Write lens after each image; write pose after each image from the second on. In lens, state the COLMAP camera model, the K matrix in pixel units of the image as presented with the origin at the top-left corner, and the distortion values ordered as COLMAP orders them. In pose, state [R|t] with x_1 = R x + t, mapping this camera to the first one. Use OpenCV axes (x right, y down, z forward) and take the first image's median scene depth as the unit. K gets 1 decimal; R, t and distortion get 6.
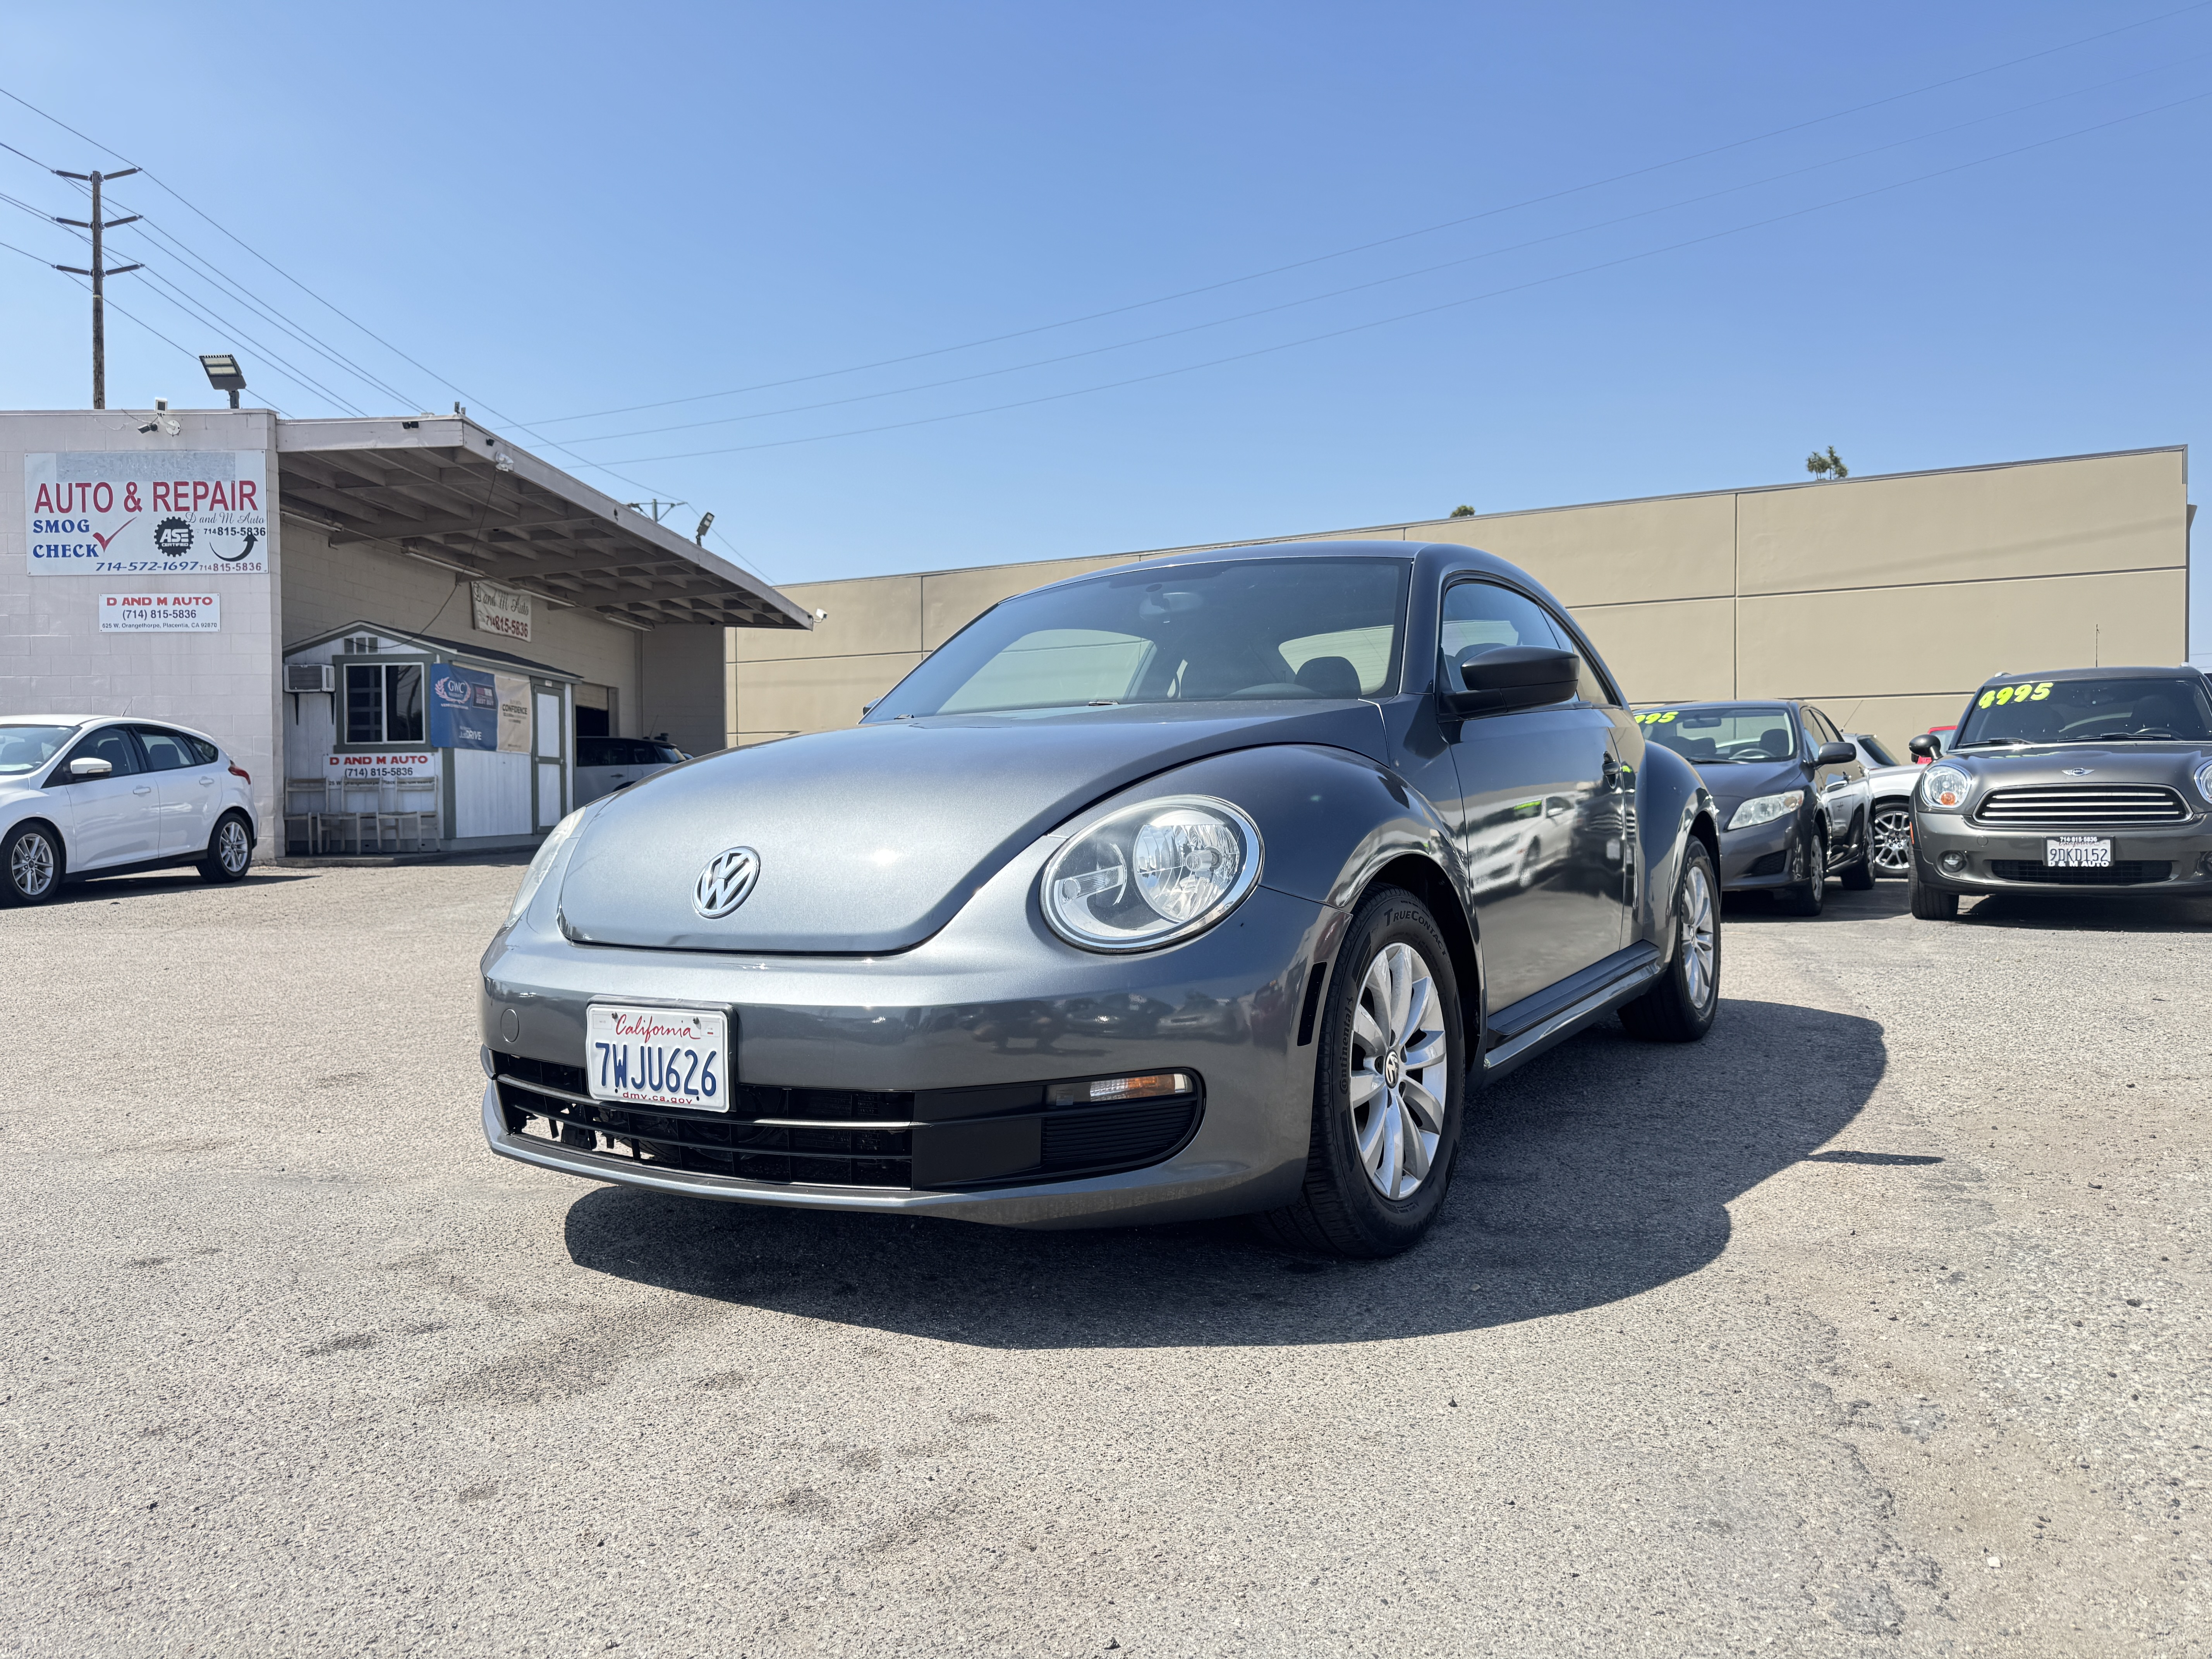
lens RADIAL K [[1590.6, 0, 1089.3], [0, 1590.6, 798.9], [0, 0, 1]] dist [0.002465, 0.005426]
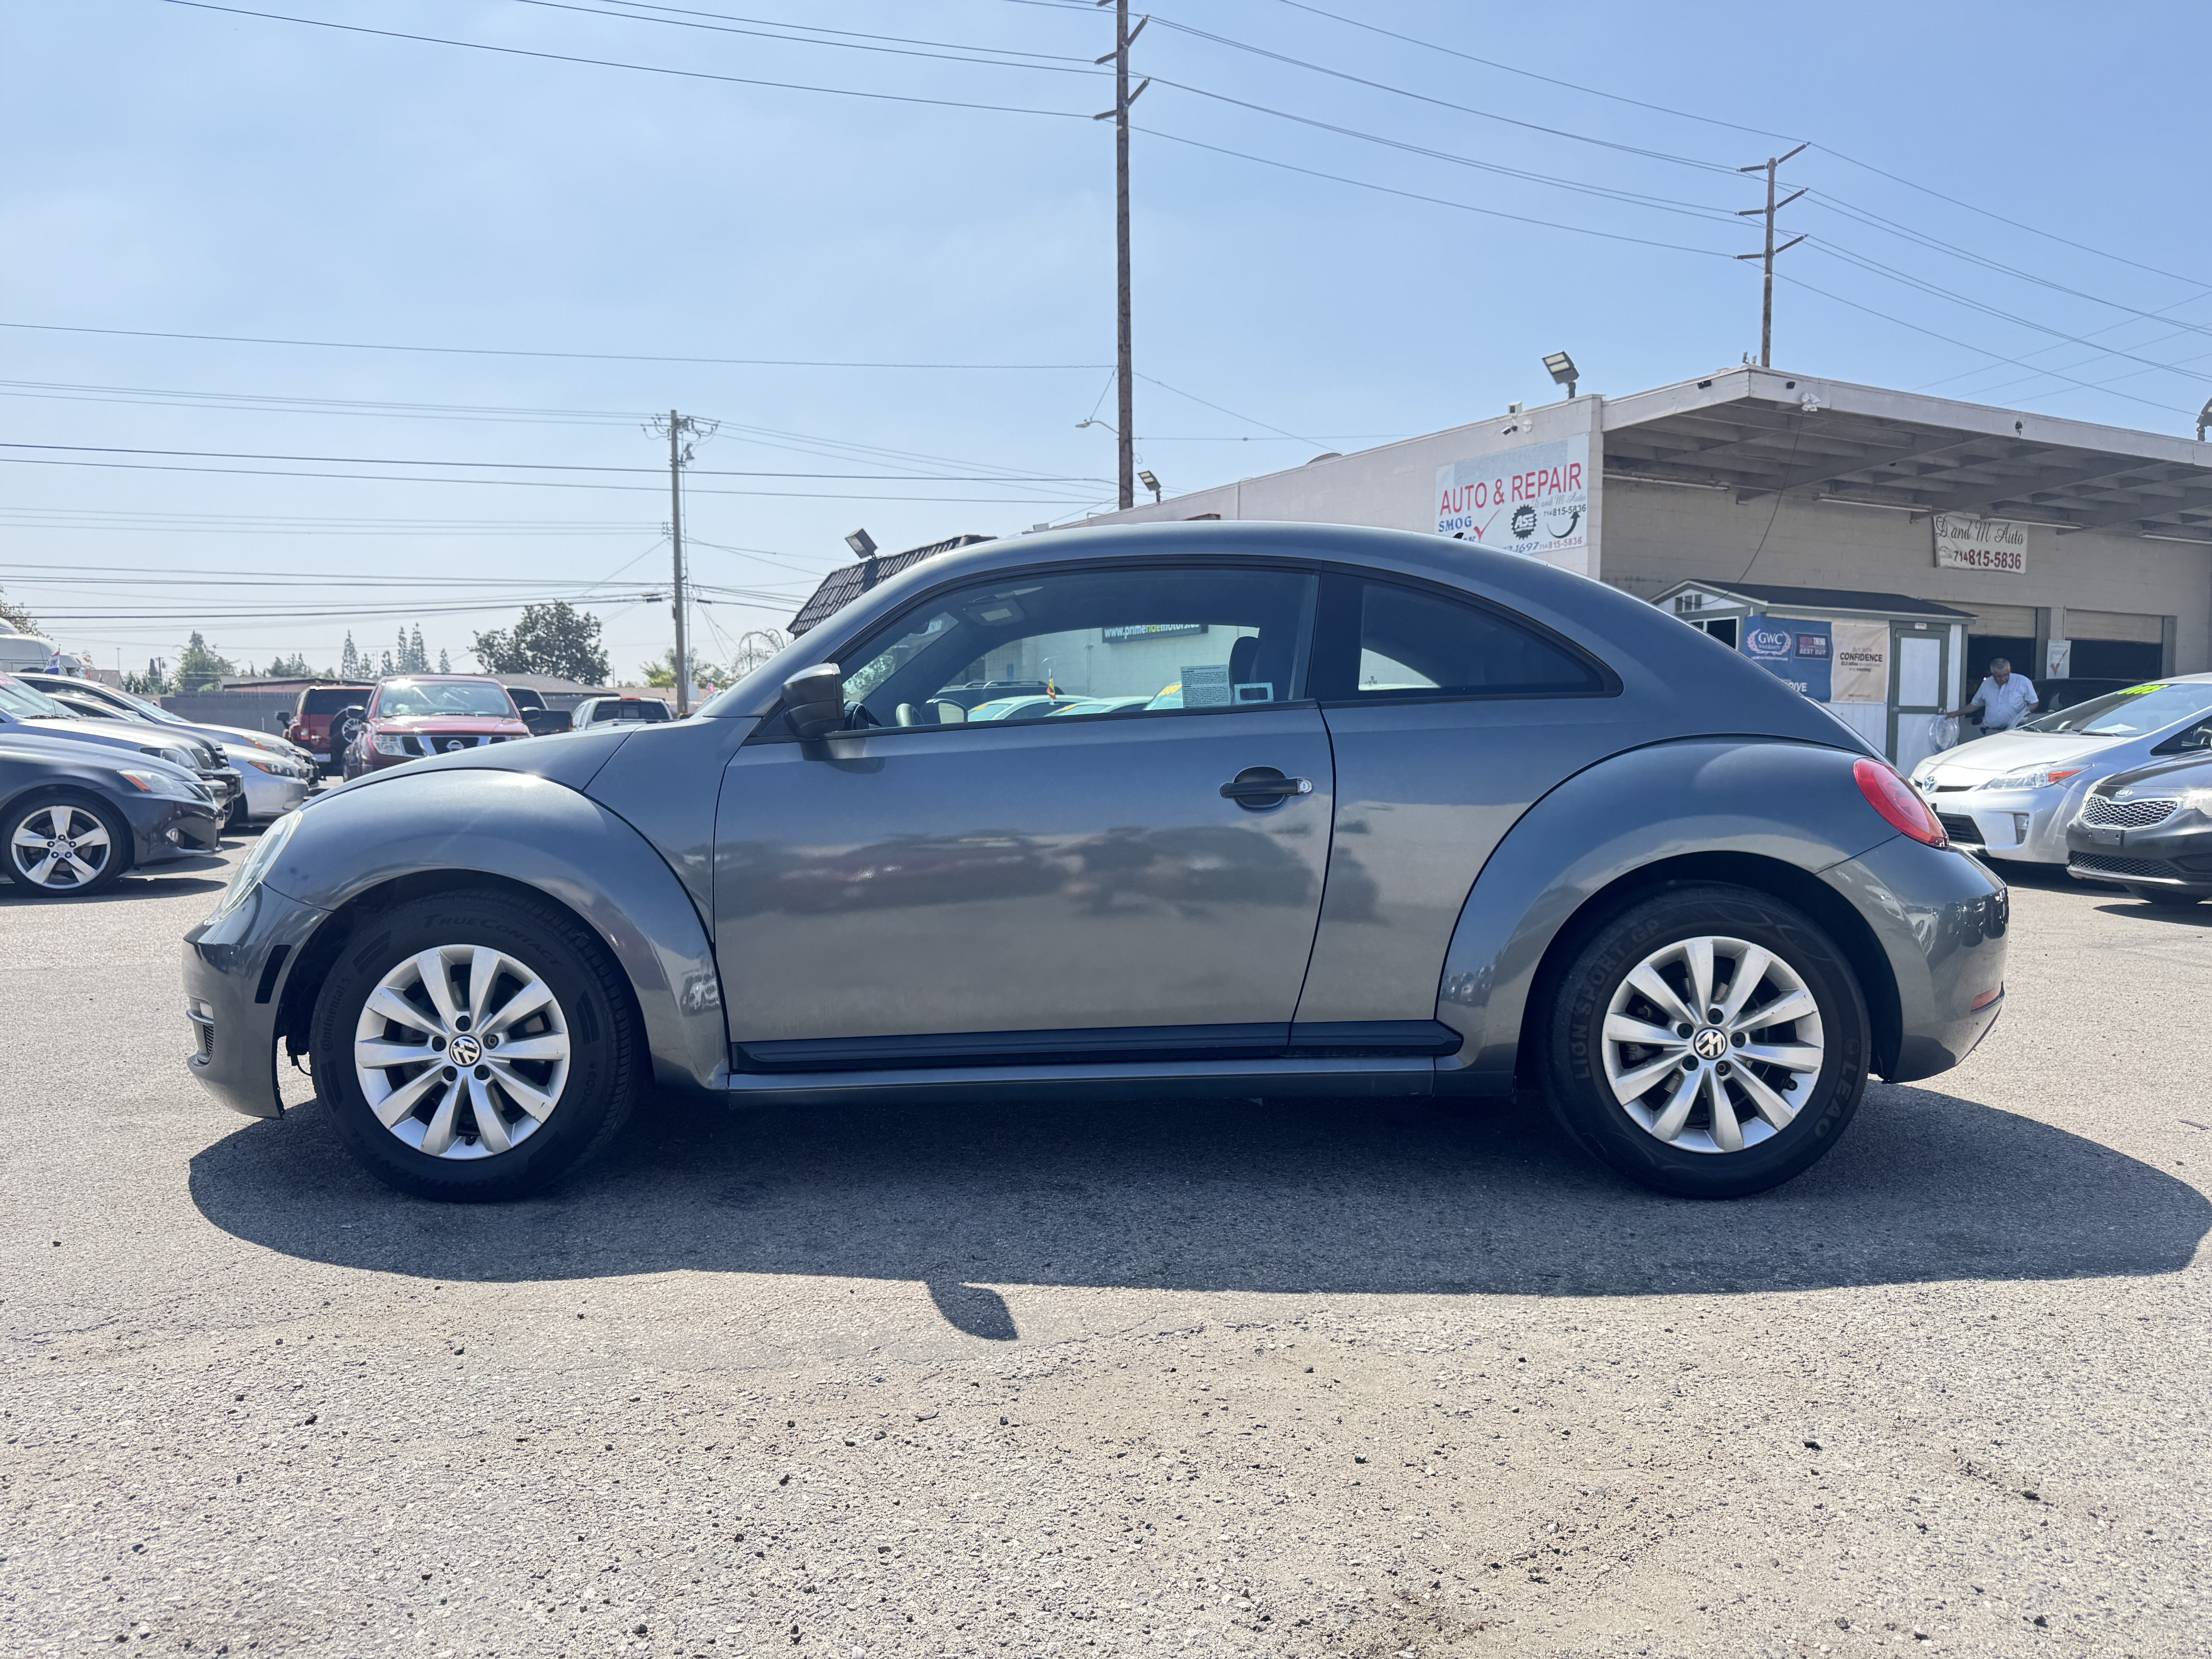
lens RADIAL K [[1565.8, 0, 1106.0], [0, 1565.8, 829.5], [0, 0, 1]] dist [0.047159, -0.077036]
pose [[0.525762, 0.055299, -0.848832, 0.277484], [-0.004417, 0.998049, 0.062284, -0.013280], [0.850620, -0.028998, 0.524981, 0.155951]]
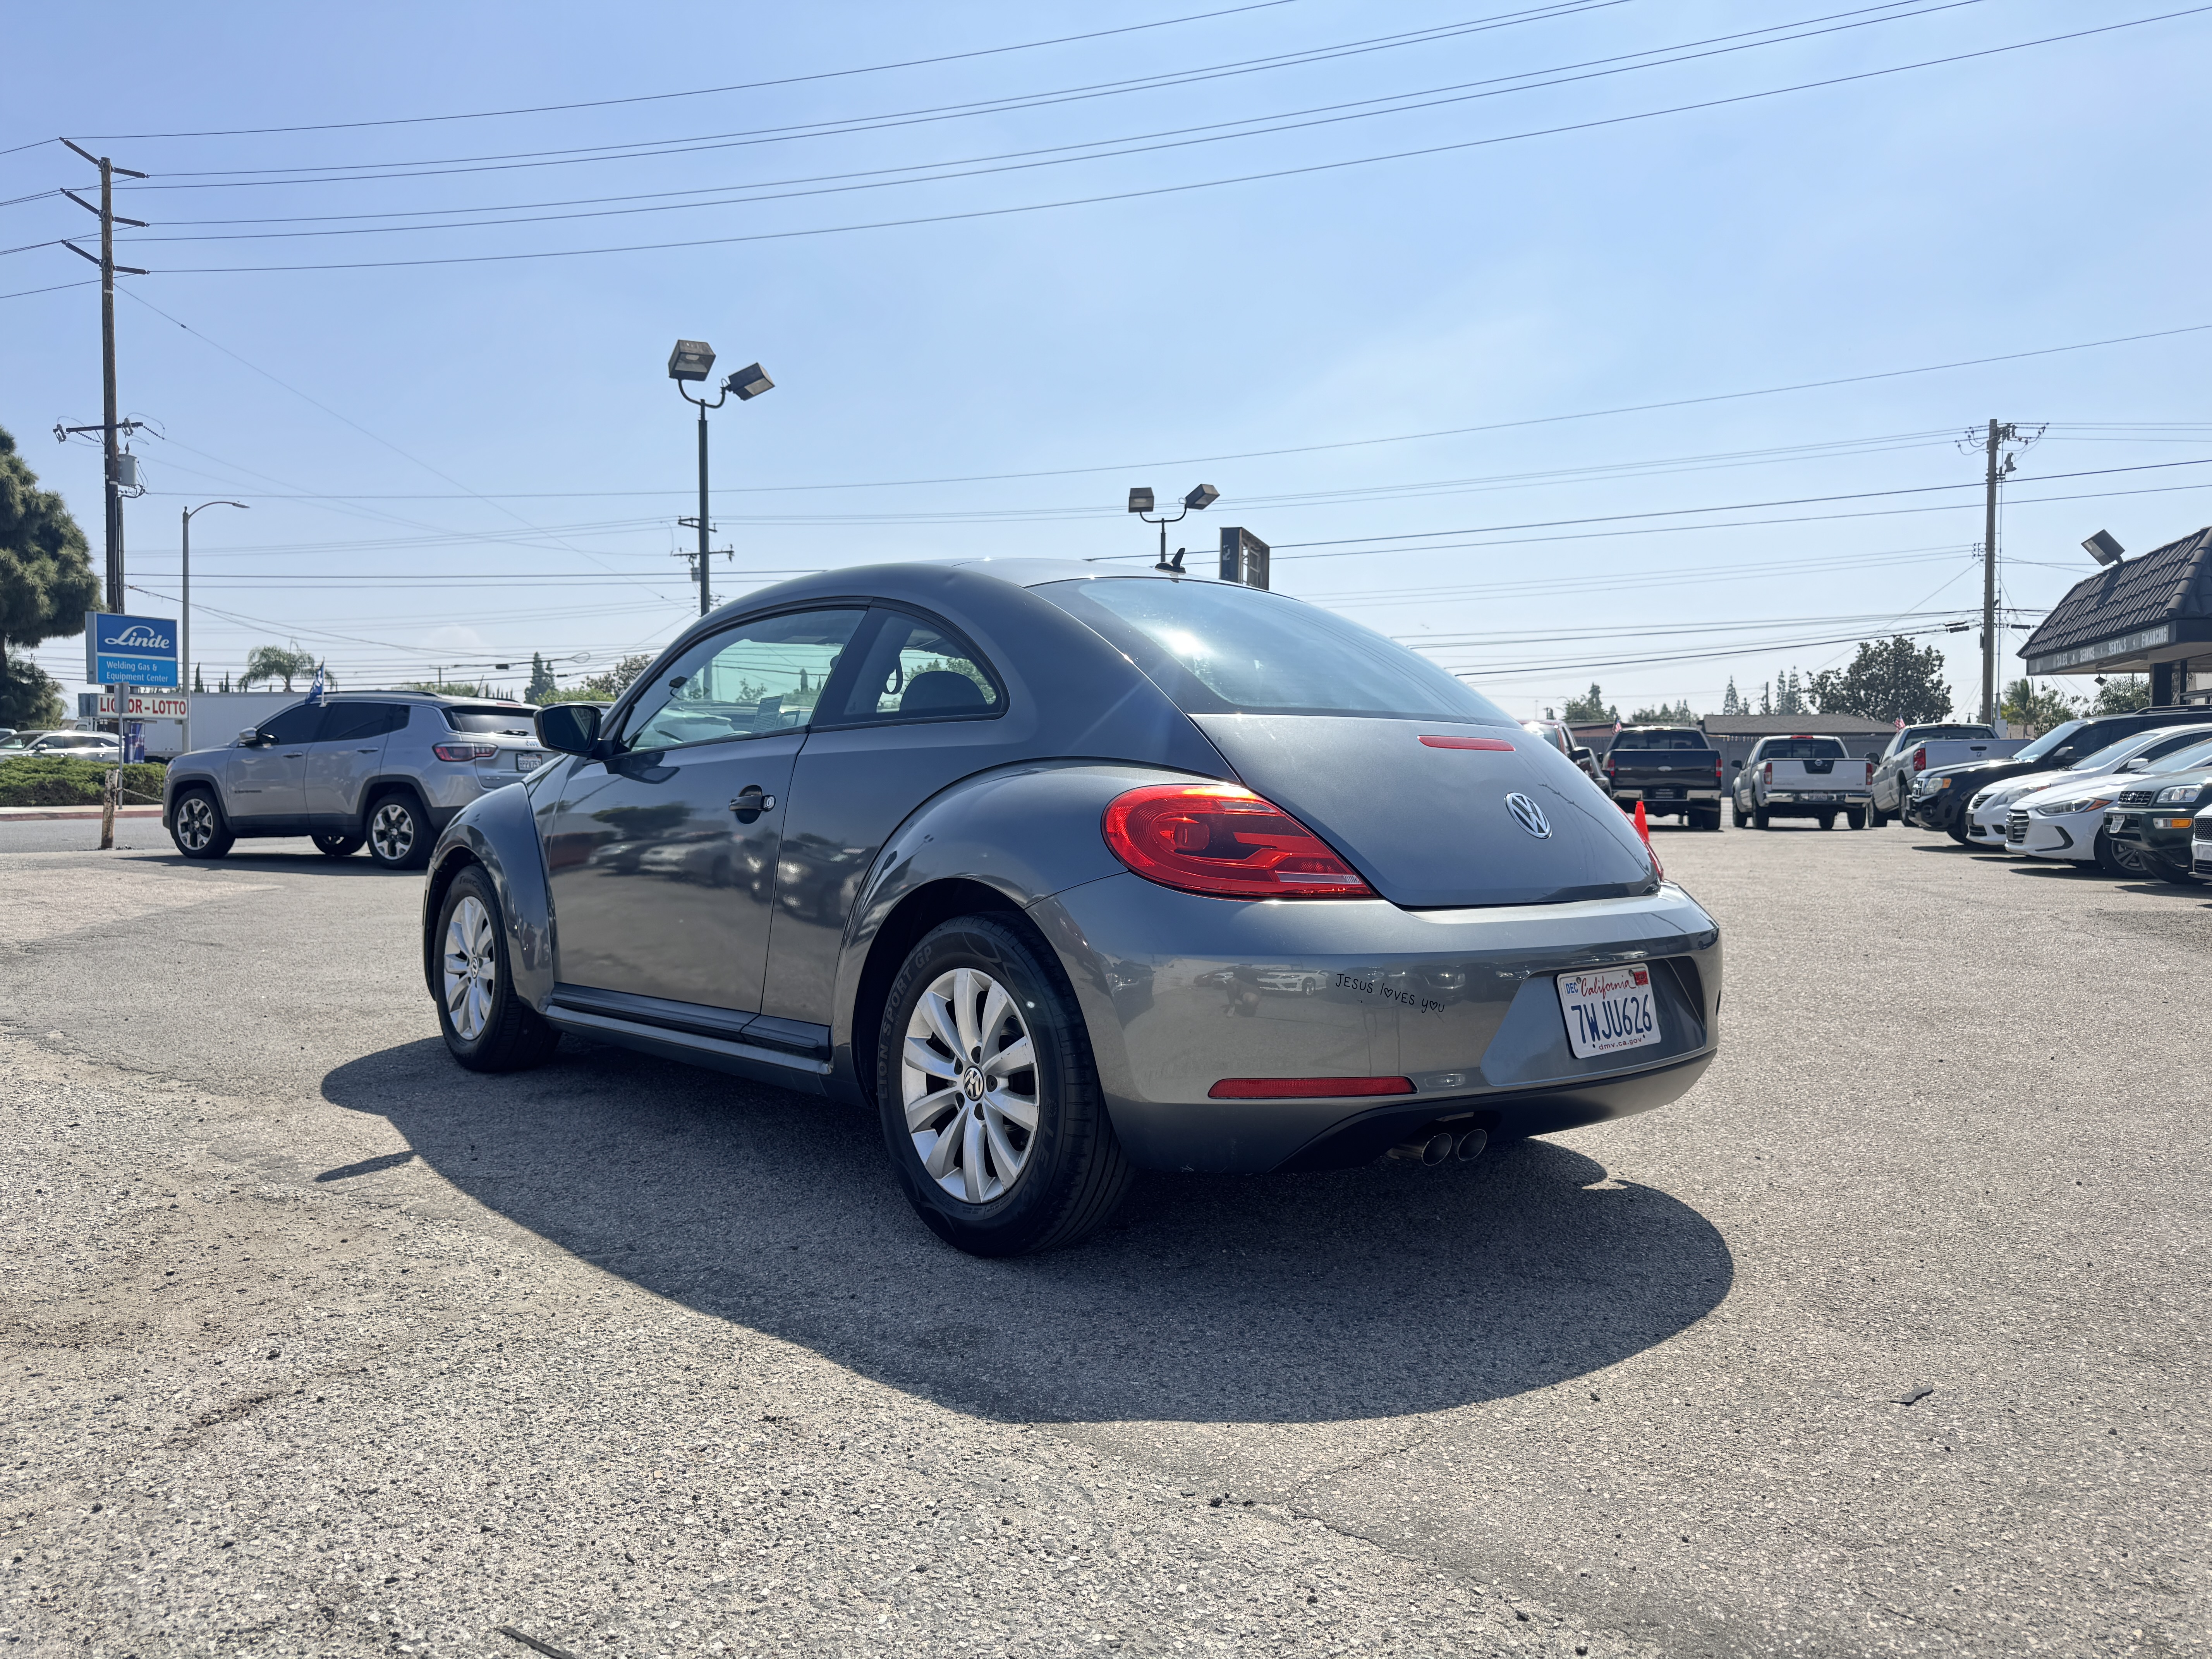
lens RADIAL K [[1565.8, 0, 1106.0], [0, 1565.8, 829.5], [0, 0, 1]] dist [0.047159, -0.077036]
pose [[-0.278097, 0.036474, -0.959860, 0.328744], [-0.004885, 0.999212, 0.039384, -0.011450], [0.960541, 0.015641, -0.277700, 0.421880]]
